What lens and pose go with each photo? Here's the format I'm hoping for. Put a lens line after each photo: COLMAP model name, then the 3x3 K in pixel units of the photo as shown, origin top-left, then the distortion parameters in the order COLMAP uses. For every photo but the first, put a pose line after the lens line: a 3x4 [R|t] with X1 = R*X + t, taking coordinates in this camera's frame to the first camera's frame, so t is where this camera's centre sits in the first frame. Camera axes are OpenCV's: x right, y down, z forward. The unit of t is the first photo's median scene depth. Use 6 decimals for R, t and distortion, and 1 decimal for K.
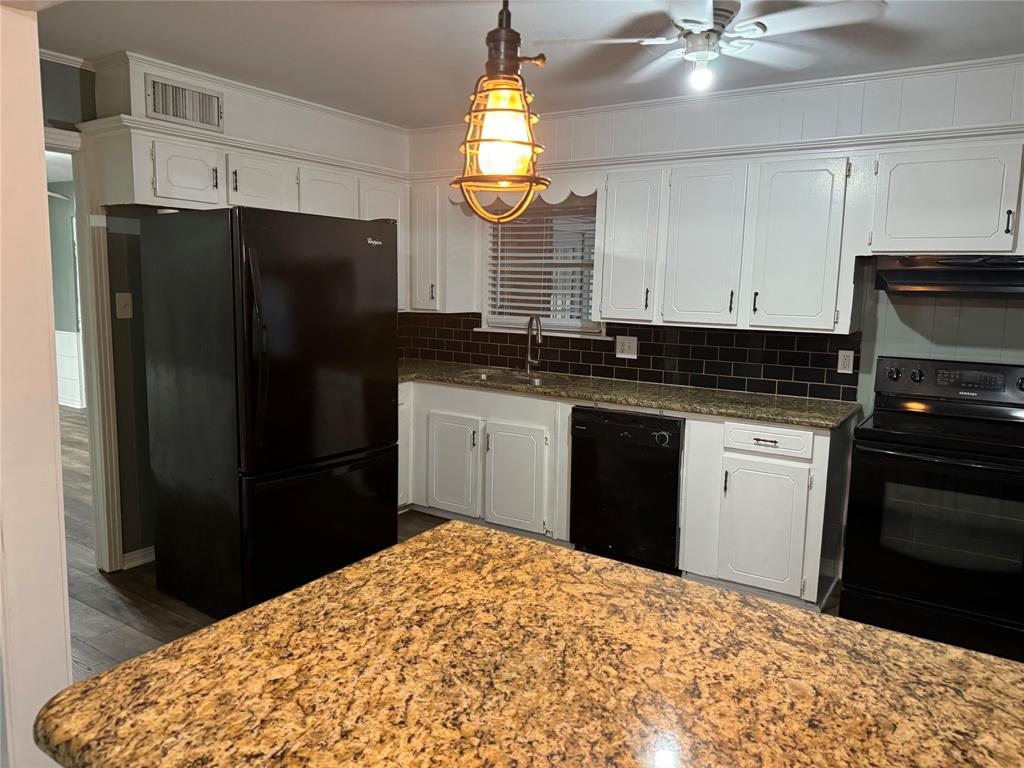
lens RADIAL K [[741.5, 0, 487.8], [0, 741.5, 373.0], [0, 0, 1]] dist [0.083600, -0.097130]
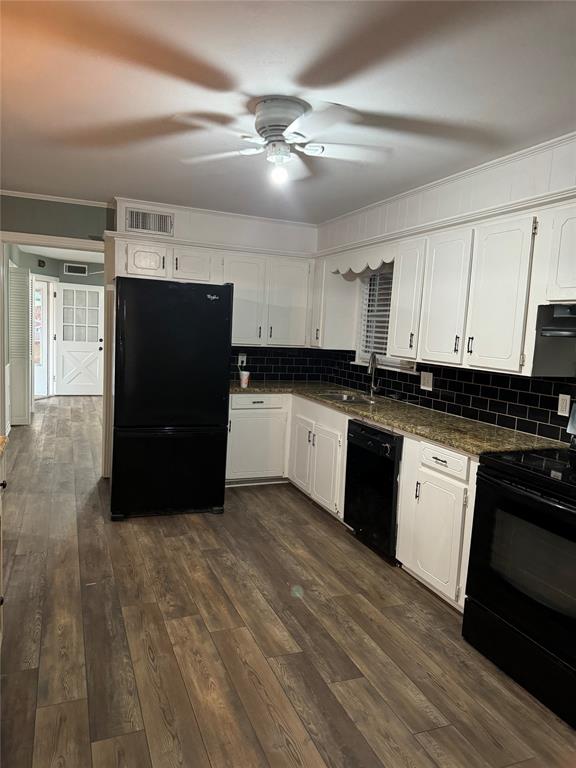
lens RADIAL K [[556.2, 0, 283.6], [0, 556.2, 386.5], [0, 0, 1]] dist [0.083600, -0.097130]
pose [[0.810604, 0.082281, -0.579786, 0.620662], [-0.104798, 0.994479, -0.005386, 0.005102], [0.576141, 0.065126, 0.814751, 0.114540]]
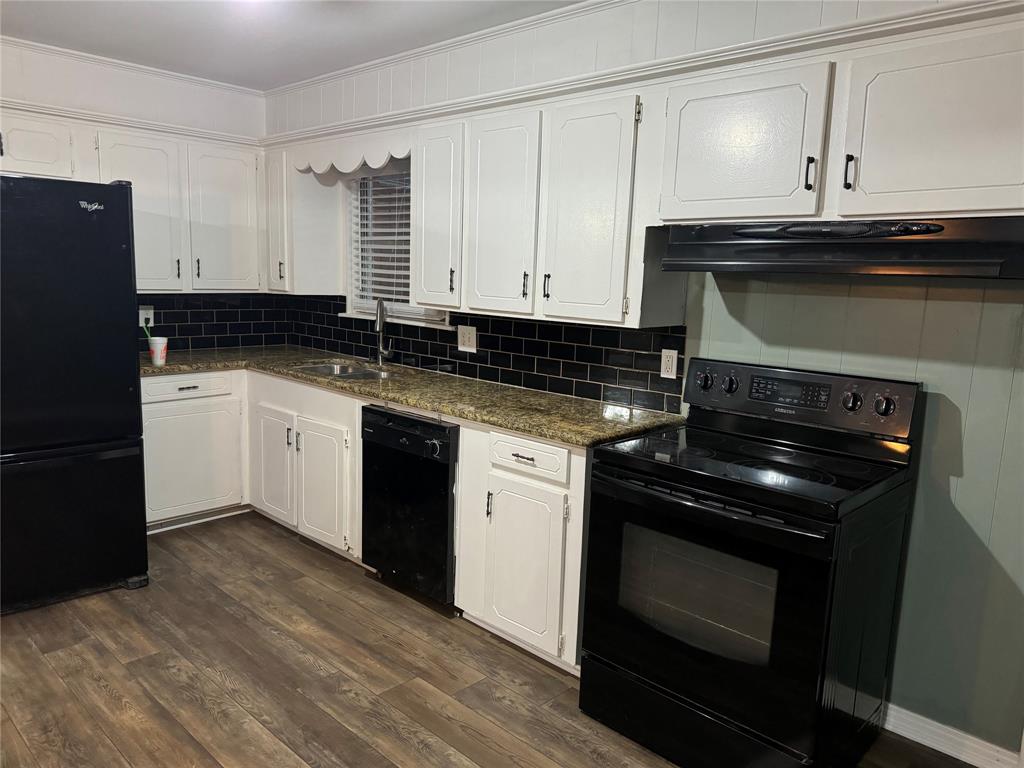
lens RADIAL K [[741.5, 0, 515.6], [0, 741.5, 388.9], [0, 0, 1]] dist [0.083600, -0.097130]
pose [[0.980980, 0.042805, -0.189329, 0.467917], [-0.037611, 0.998813, 0.030945, -0.006523], [0.190429, -0.023235, 0.981426, 0.201162]]
